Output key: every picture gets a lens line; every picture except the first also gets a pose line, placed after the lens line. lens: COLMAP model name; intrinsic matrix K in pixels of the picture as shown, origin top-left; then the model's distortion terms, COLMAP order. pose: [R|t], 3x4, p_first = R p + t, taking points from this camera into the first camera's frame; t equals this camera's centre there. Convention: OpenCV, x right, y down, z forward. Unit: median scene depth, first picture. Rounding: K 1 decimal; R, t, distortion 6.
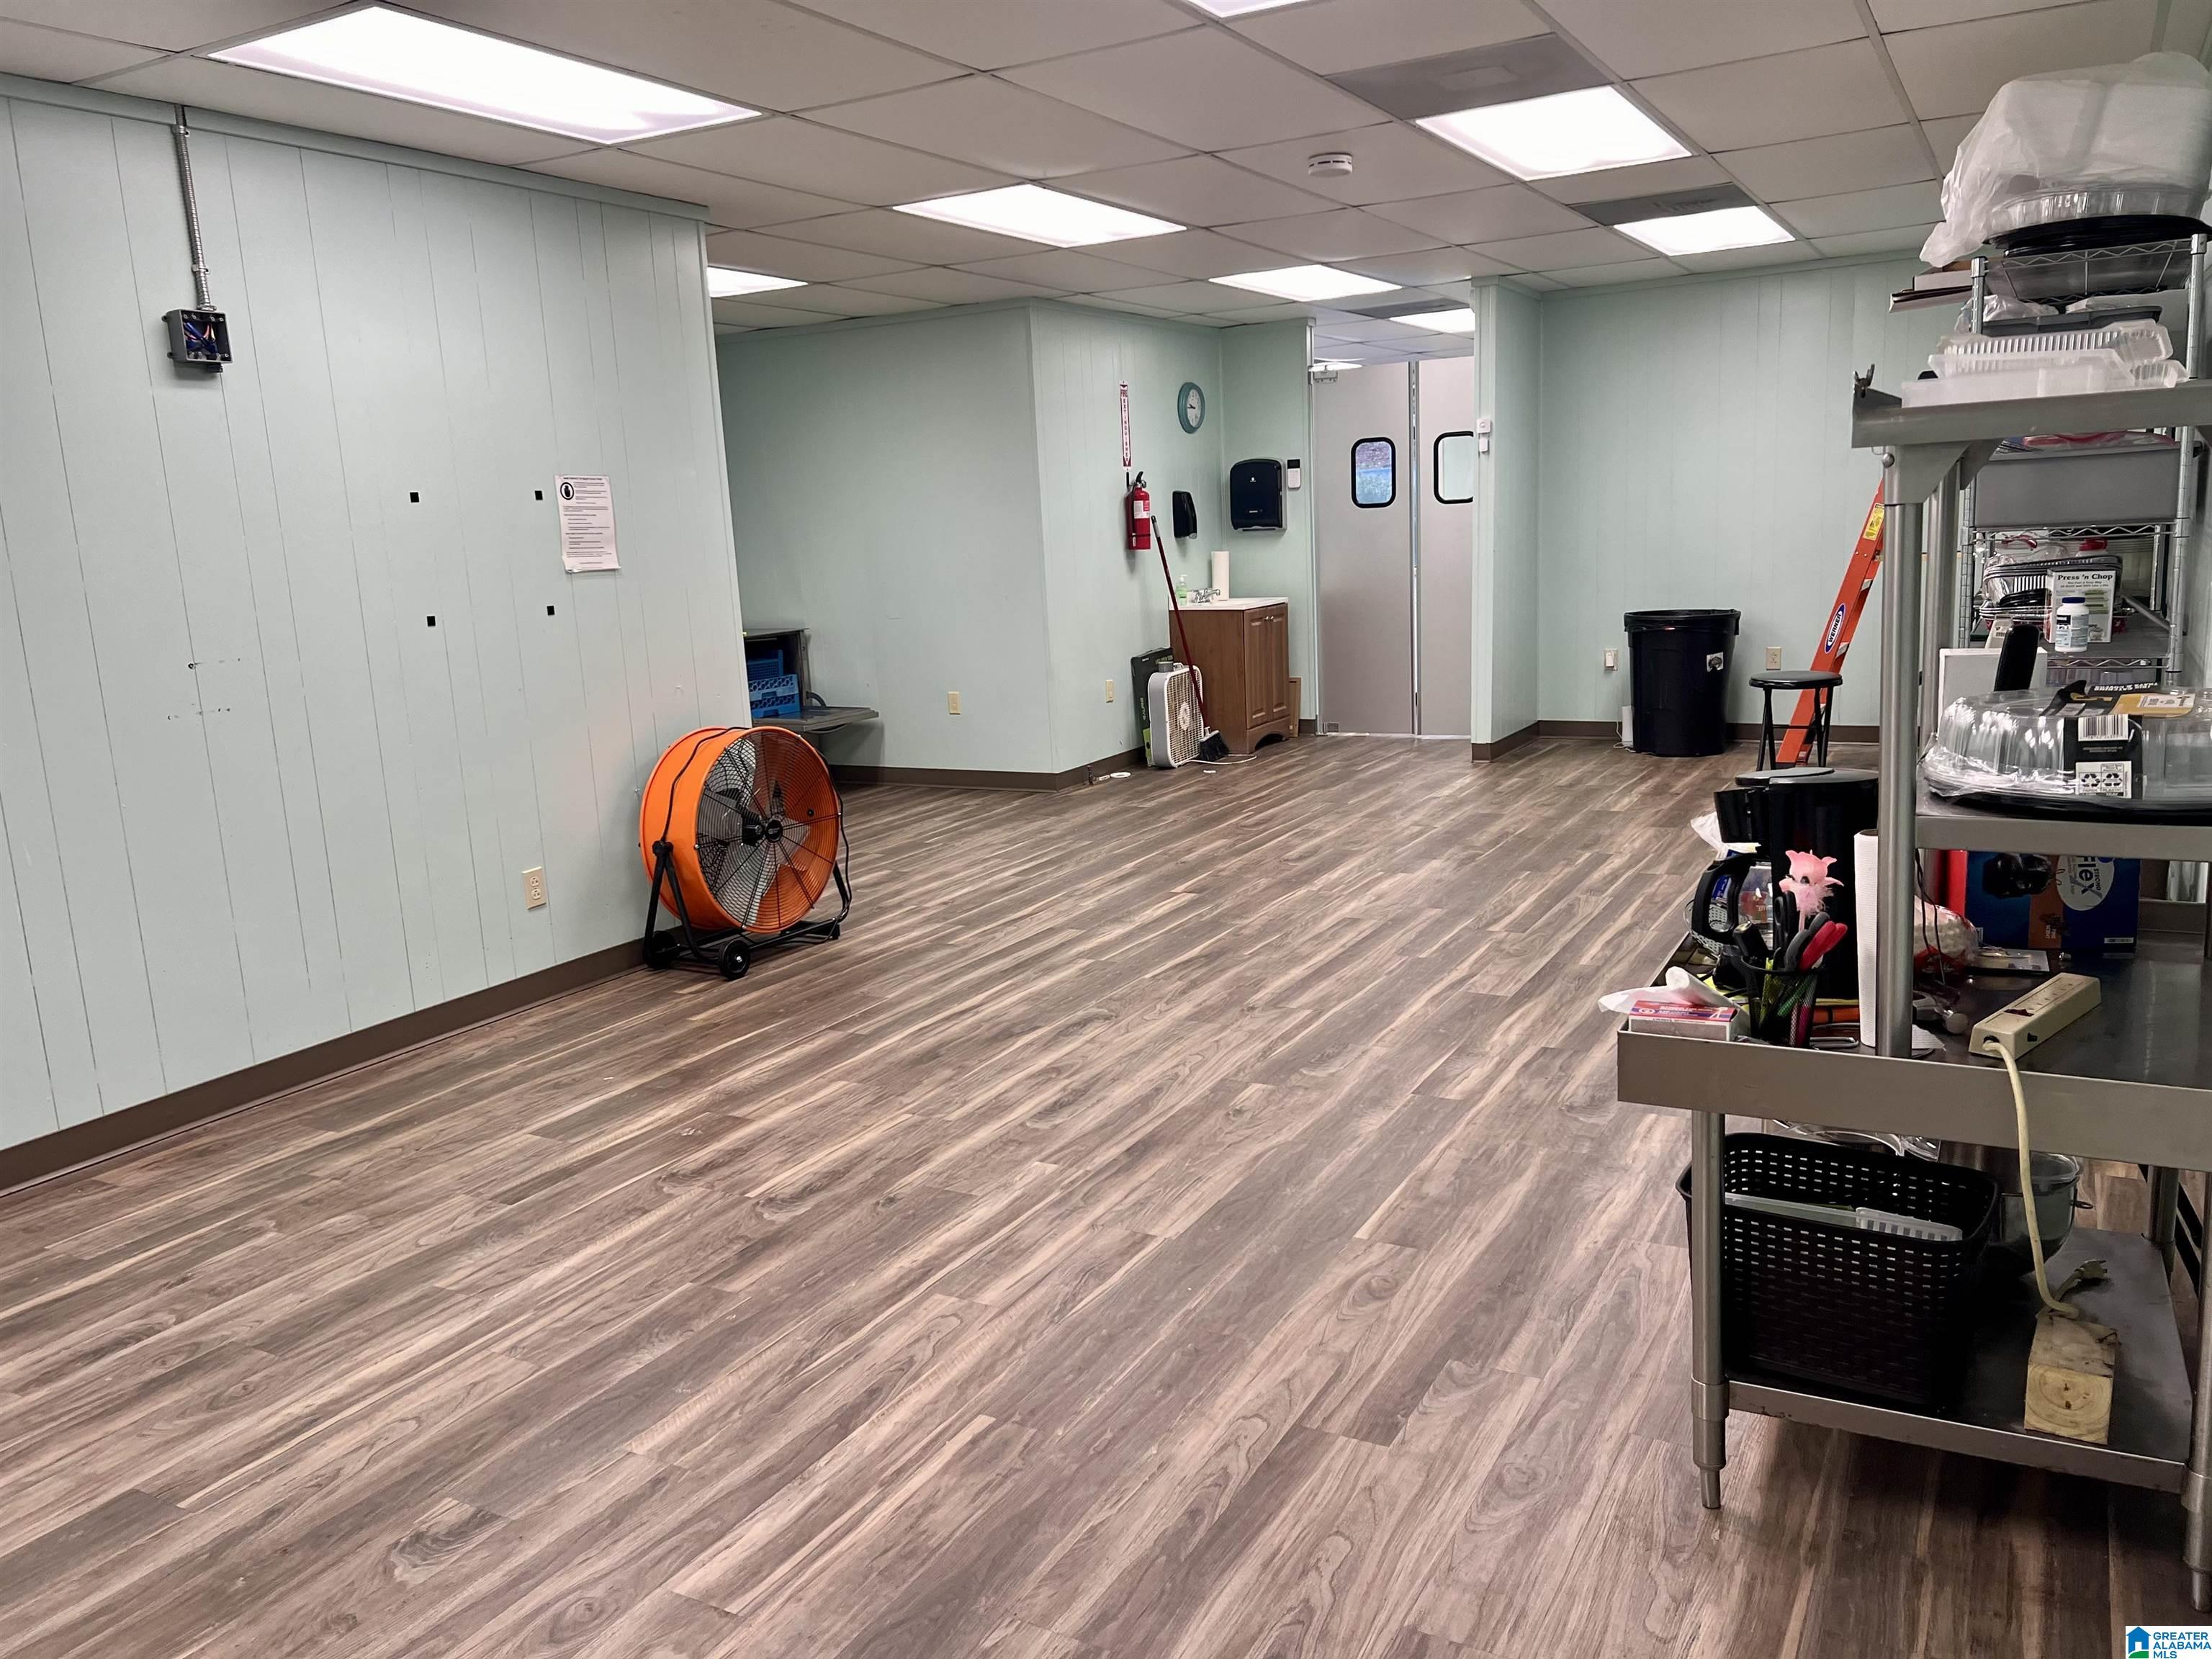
lens RADIAL K [[1666.2, 0, 1099.9], [0, 1666.2, 808.2], [0, 0, 1]] dist [0.060193, -0.079447]
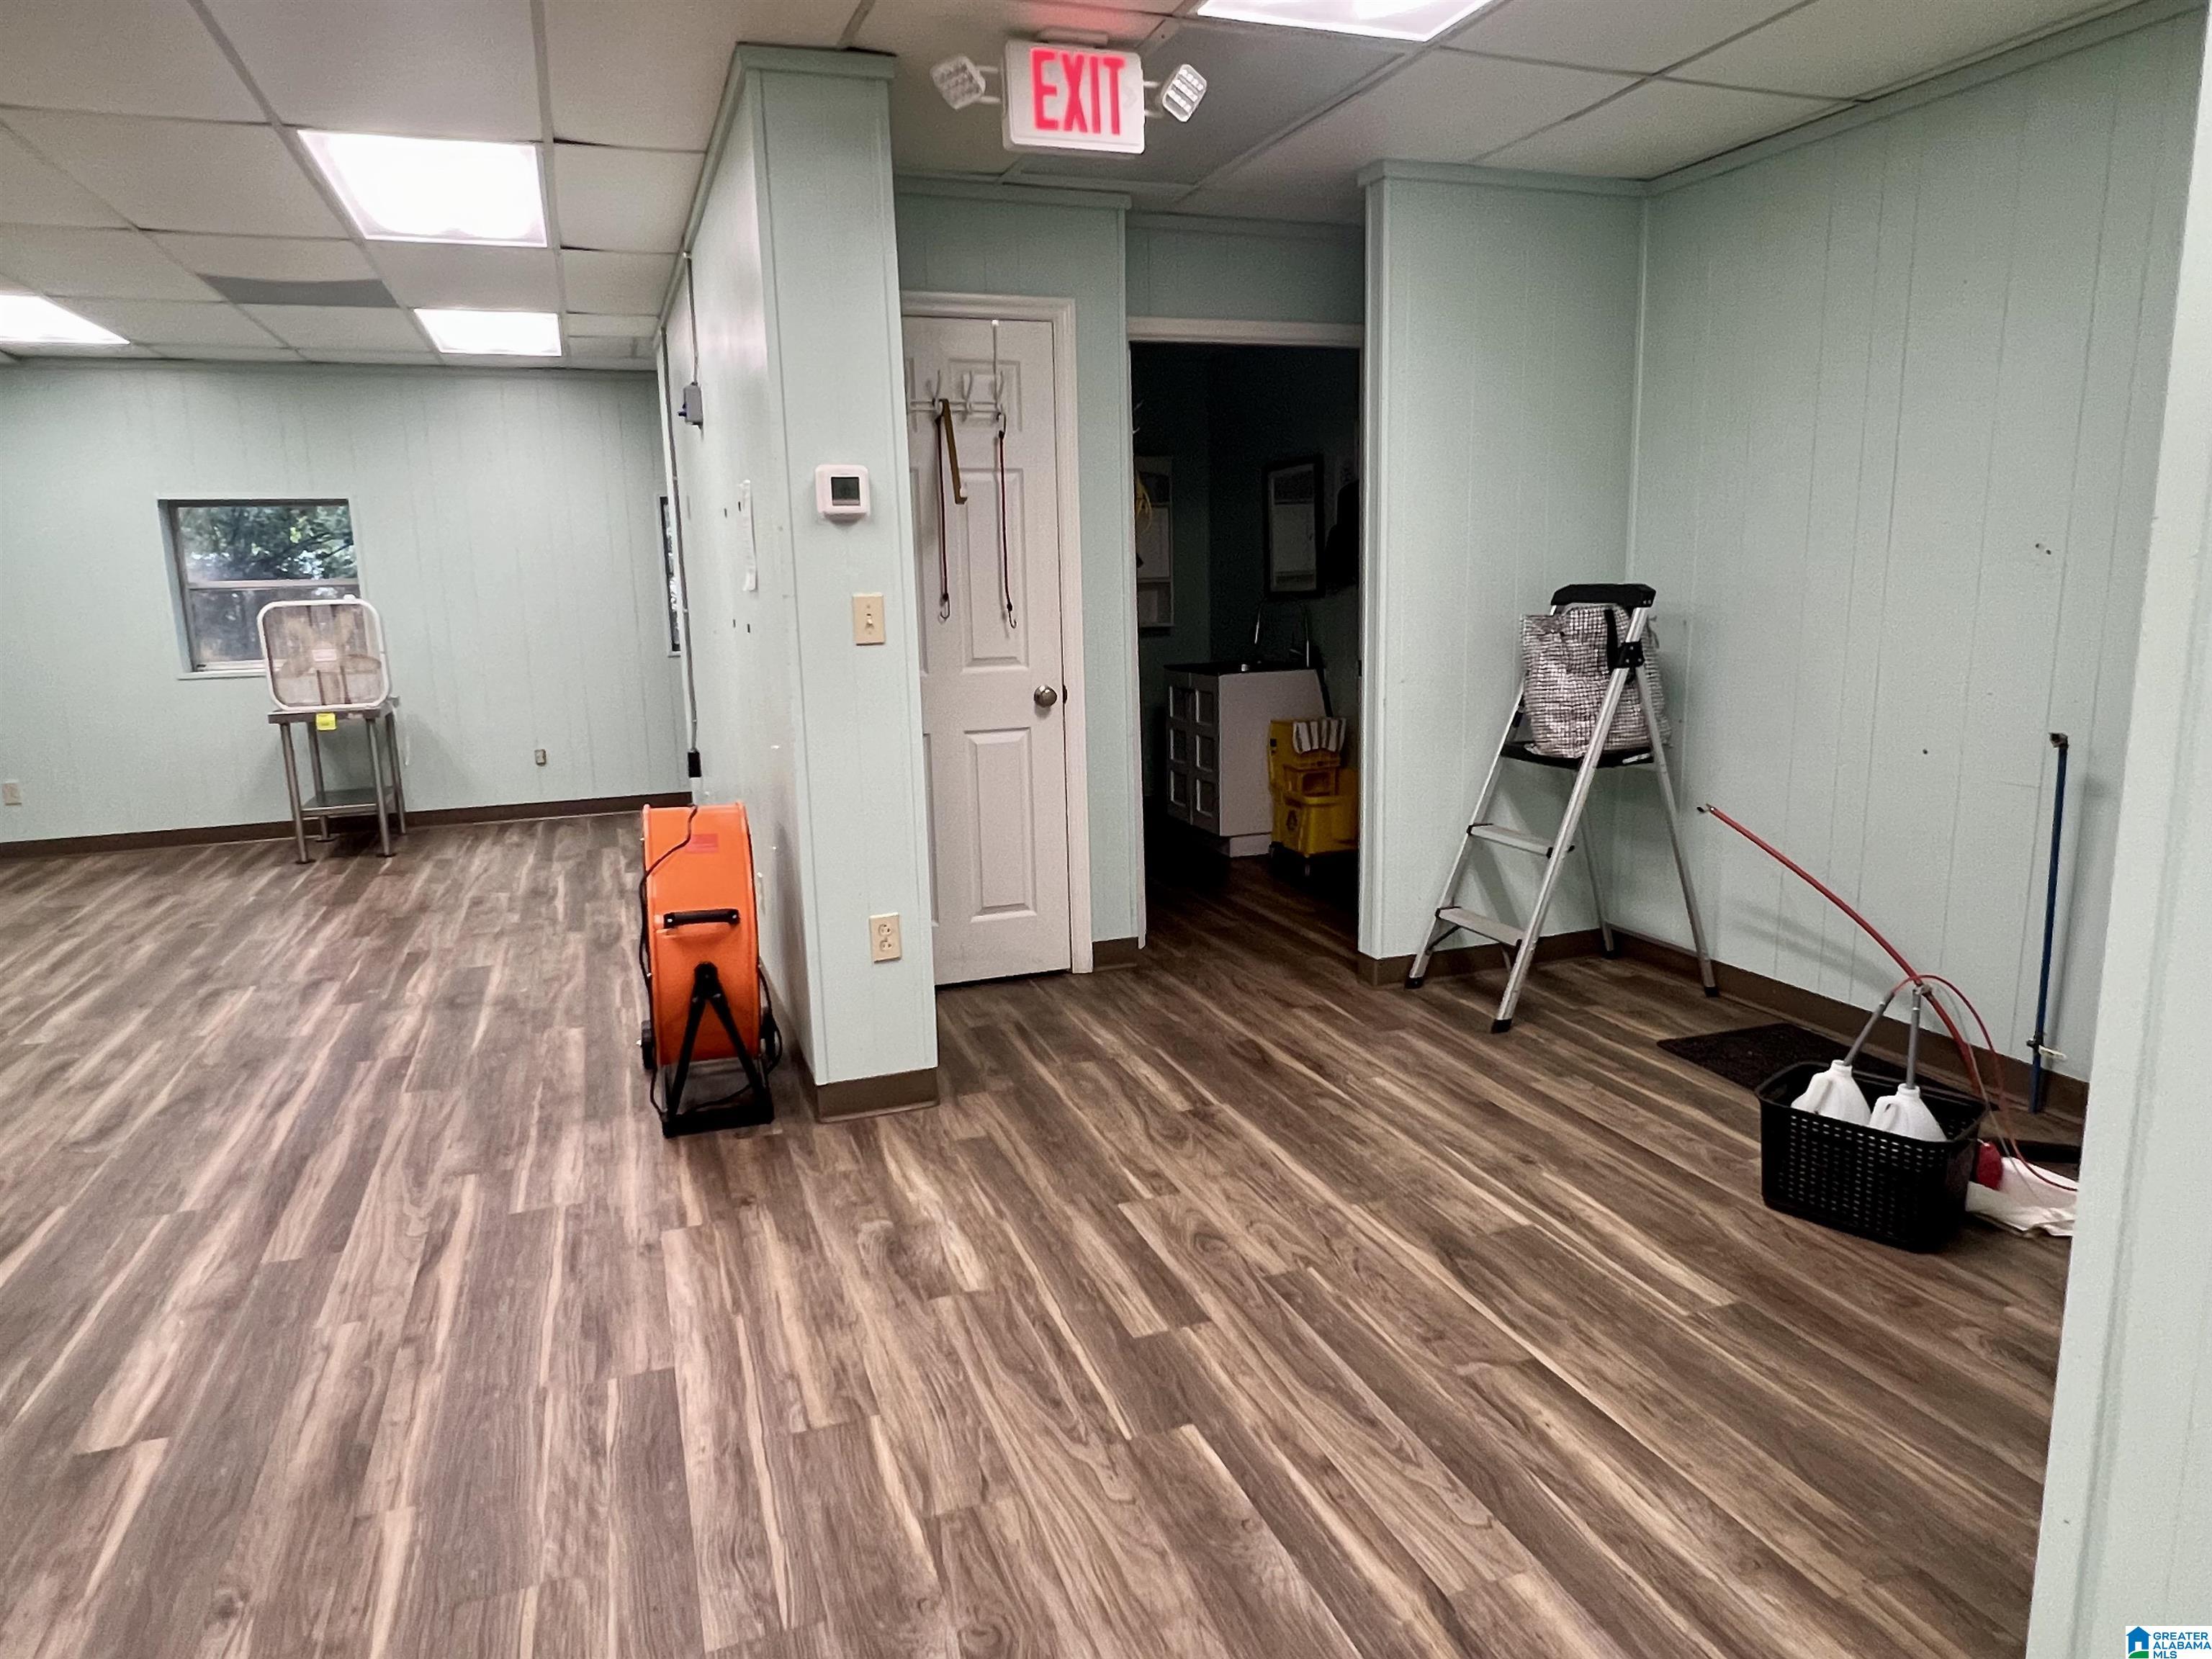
lens RADIAL K [[1380.8, 0, 1107.0], [0, 1380.8, 830.8], [0, 0, 1]] dist [-0.003154, -0.003111]
pose [[-0.647312, 0.206737, -0.733653, 0.174419], [-0.077632, 0.939628, 0.333275, -0.361356], [0.758261, 0.272688, -0.592183, 2.078644]]
